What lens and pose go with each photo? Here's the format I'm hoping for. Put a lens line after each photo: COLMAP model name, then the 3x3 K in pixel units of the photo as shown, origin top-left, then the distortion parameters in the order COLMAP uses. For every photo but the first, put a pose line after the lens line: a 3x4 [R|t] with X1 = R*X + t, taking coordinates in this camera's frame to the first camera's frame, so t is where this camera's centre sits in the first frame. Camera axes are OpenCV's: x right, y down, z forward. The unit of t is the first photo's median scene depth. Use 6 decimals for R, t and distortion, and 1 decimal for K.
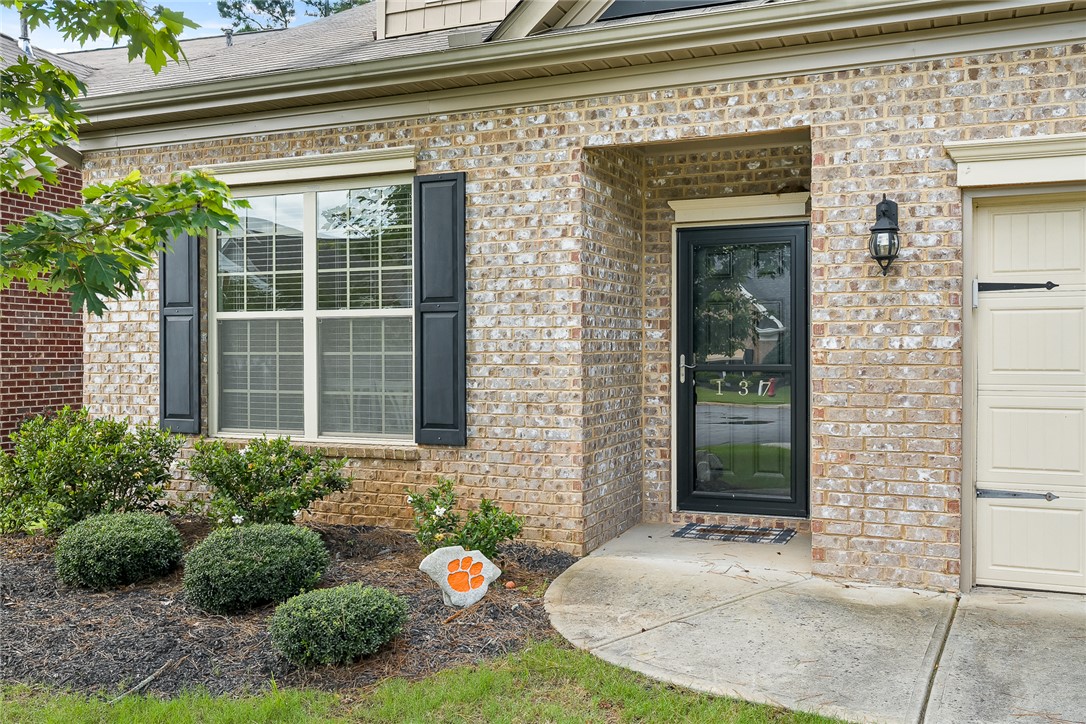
lens RADIAL K [[992.2, 0, 543.0], [0, 992.2, 362.0], [0, 0, 1]] dist [0.003343, -0.006633]
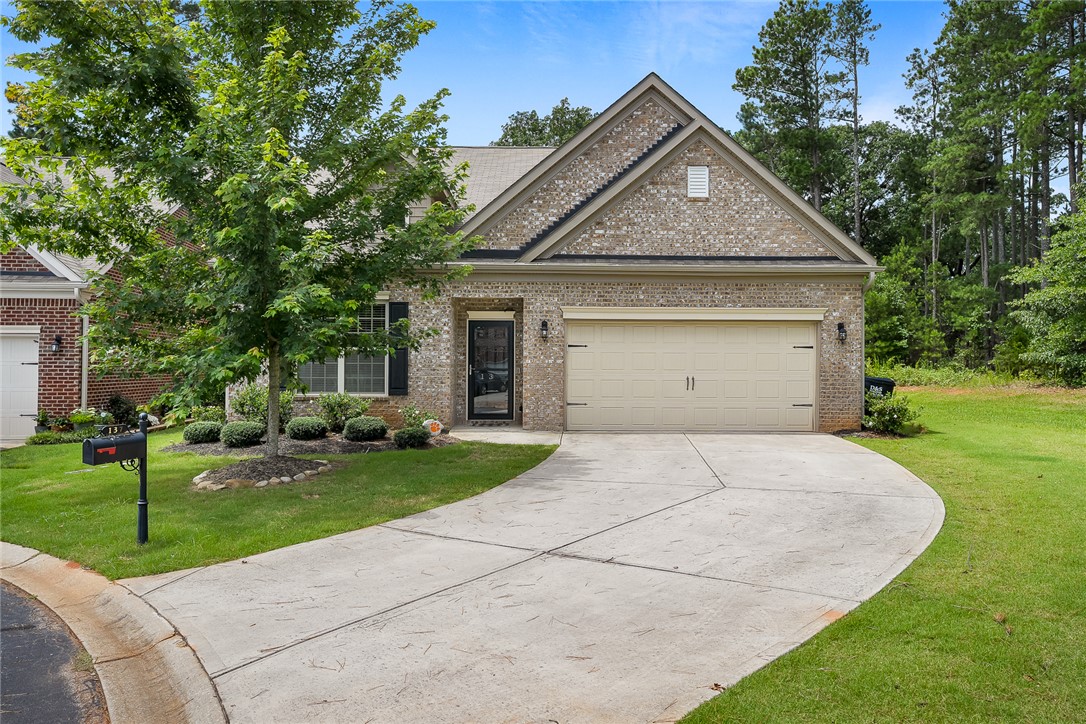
lens RADIAL K [[762.6, 0, 543.9], [0, 762.6, 362.3], [0, 0, 1]] dist [-0.000552, -0.000124]
pose [[0.911145, 0.009306, 0.411980, -0.651969], [-0.002823, 0.999862, -0.016341, 0.023645], [-0.412076, 0.013726, 0.911046, -1.239077]]
